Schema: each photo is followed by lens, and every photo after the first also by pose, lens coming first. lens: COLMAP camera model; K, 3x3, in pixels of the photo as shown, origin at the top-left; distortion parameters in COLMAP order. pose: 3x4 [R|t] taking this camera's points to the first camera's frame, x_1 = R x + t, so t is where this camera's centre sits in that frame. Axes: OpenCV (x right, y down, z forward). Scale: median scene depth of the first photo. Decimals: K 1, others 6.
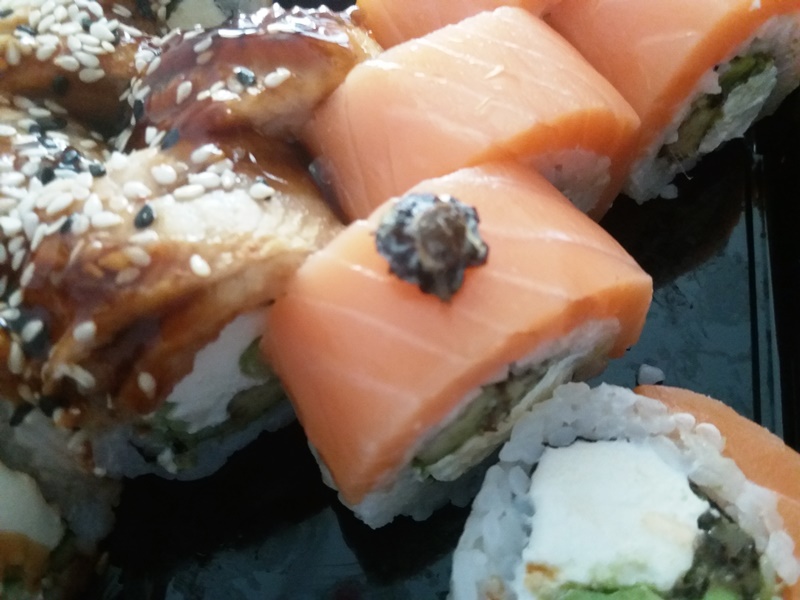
lens RADIAL K [[658.9, 0, 400.0], [0, 658.9, 300.0], [0, 0, 1]] dist [0.151913, -0.355139]
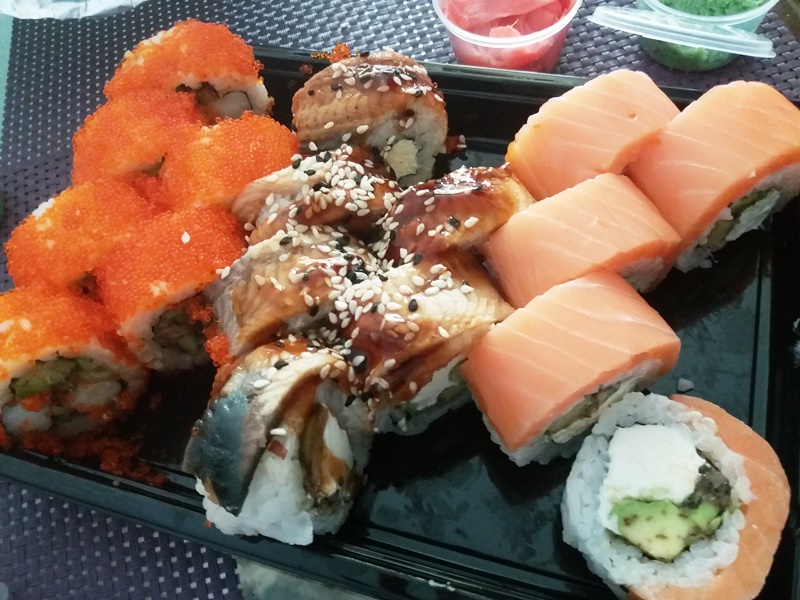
lens RADIAL K [[658.9, 0, 400.0], [0, 658.9, 300.0], [0, 0, 1]] dist [0.151913, -0.355139]
pose [[0.993750, 0.016540, -0.110394, -0.185966], [-0.010472, 0.998414, 0.055321, -0.231223], [0.111133, -0.053819, 0.992347, -0.903339]]
